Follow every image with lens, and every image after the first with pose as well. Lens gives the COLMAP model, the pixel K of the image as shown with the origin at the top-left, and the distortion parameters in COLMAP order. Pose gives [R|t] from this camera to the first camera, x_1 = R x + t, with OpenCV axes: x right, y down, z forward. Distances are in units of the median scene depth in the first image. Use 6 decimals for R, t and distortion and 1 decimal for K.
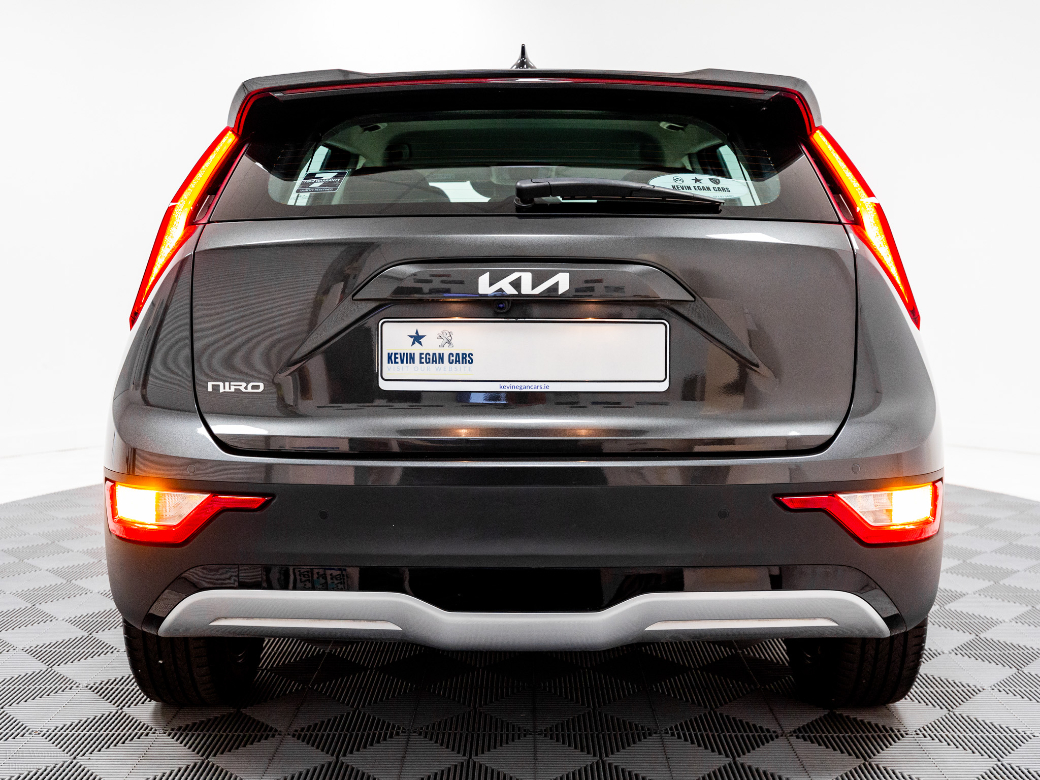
lens RADIAL K [[1091.0, 0, 517.9], [0, 1091.0, 393.4], [0, 0, 1]] dist [0.097239, 0.000000]
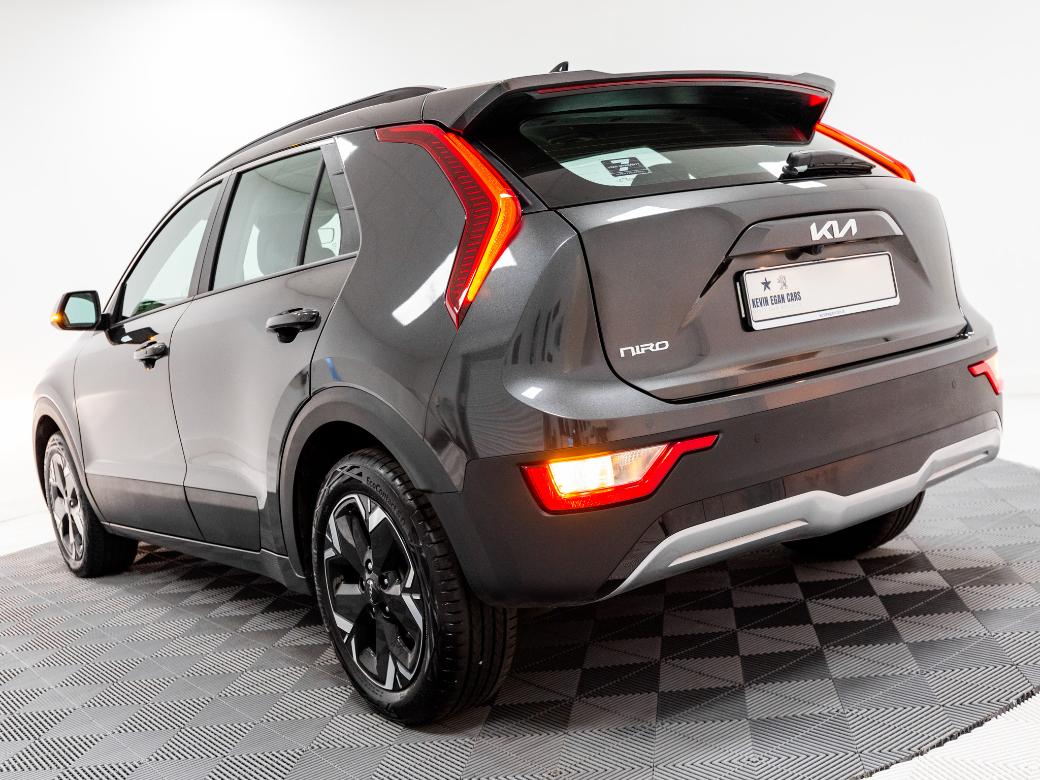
lens RADIAL K [[1091.0, 0, 515.7], [0, 1091.0, 388.7], [0, 0, 1]] dist [0.097239, 0.000000]
pose [[0.785733, -0.155233, 0.598771, -1.040902], [0.190808, 0.981619, 0.004101, 0.004506], [-0.588402, 0.111028, 0.800910, 0.208819]]
